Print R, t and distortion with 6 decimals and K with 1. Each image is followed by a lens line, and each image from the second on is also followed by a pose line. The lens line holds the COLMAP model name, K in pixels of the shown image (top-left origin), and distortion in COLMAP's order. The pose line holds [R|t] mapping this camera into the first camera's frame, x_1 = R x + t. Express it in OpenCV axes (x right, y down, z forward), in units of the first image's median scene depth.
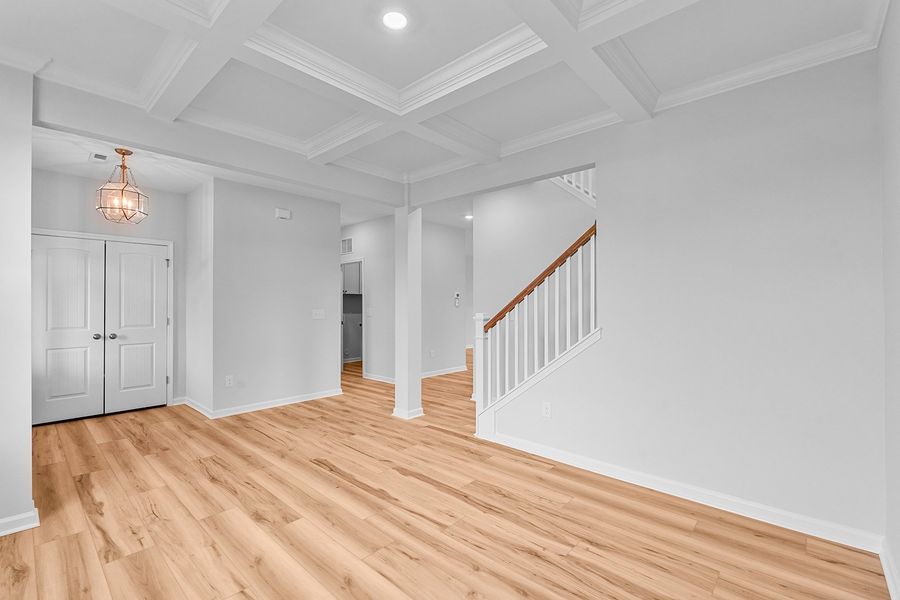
lens RADIAL K [[396.6, 0, 450.0], [0, 396.6, 300.0], [0, 0, 1]] dist [-0.001259, -0.000303]
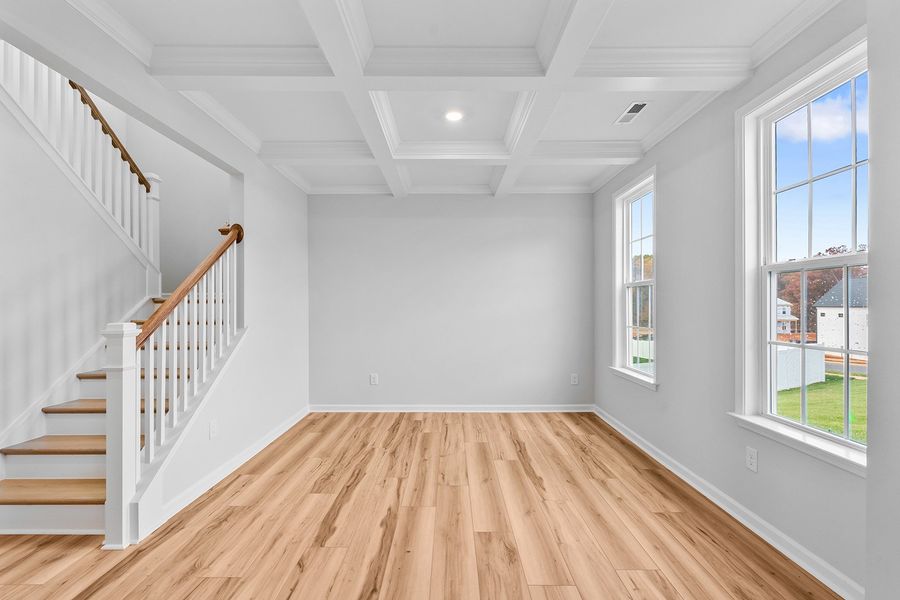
lens RADIAL K [[396.6, 0, 450.0], [0, 396.6, 300.0], [0, 0, 1]] dist [-0.001259, -0.000303]
pose [[-0.668964, 0.009100, 0.743239, -0.991791], [-0.004288, 0.999861, -0.016101, 0.013515], [-0.743282, -0.013958, -0.668833, 1.607191]]
